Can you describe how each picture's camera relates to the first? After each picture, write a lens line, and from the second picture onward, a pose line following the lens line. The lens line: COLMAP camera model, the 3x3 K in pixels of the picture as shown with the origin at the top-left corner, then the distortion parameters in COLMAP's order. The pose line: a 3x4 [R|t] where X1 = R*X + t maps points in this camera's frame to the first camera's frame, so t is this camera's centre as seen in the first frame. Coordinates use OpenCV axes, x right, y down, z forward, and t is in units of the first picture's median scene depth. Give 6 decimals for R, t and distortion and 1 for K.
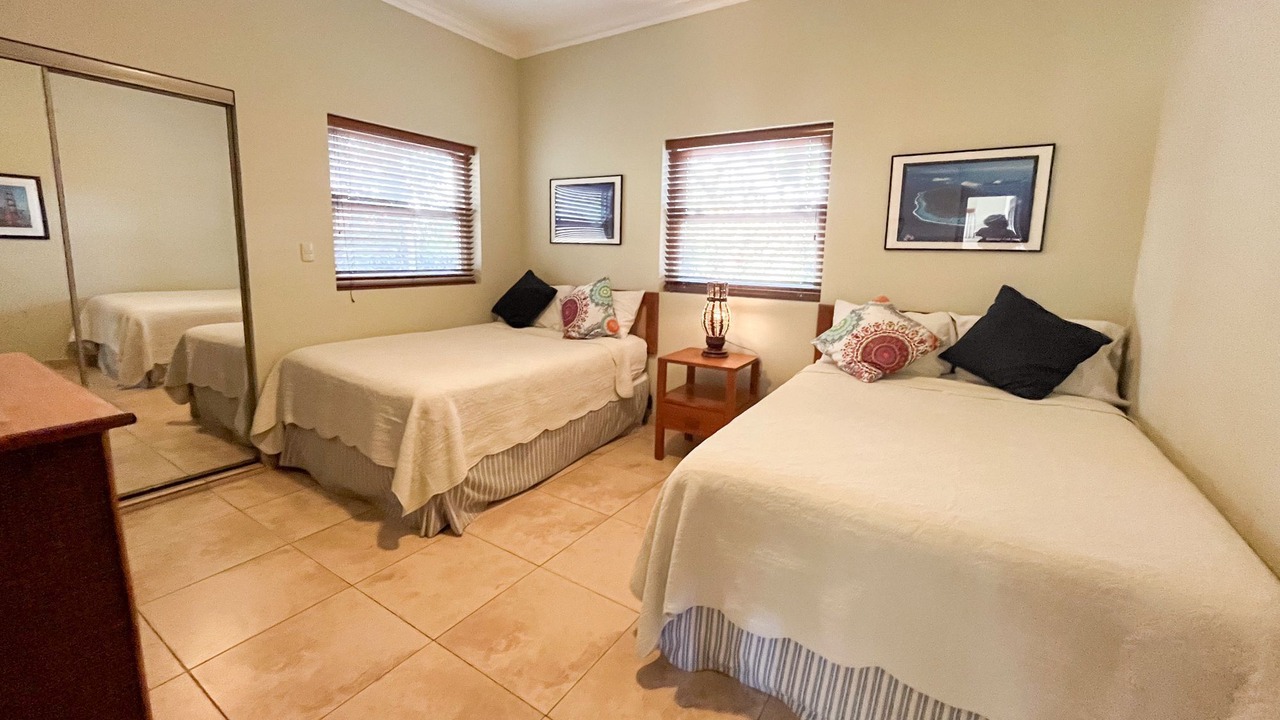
lens RADIAL K [[516.0, 0, 640.6], [0, 516.0, 318.9], [0, 0, 1]] dist [-0.000260, -0.000030]
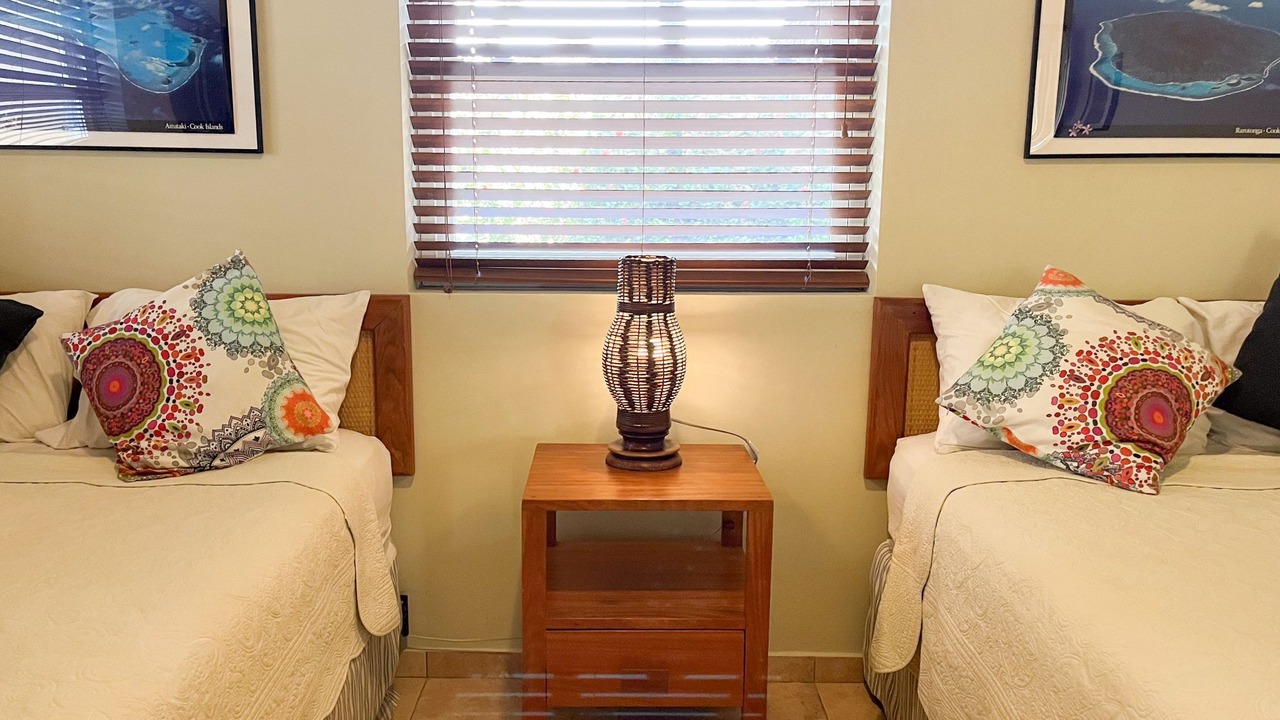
lens RADIAL K [[1001.2, 0, 640.0], [0, 1001.2, 360.0], [0, 0, 1]] dist [0.031347, -0.001226]
pose [[0.847925, -0.110078, 0.518562, -0.191665], [0.083321, 0.993719, 0.074700, -0.046927], [-0.523528, -0.020133, 0.851770, 0.371802]]
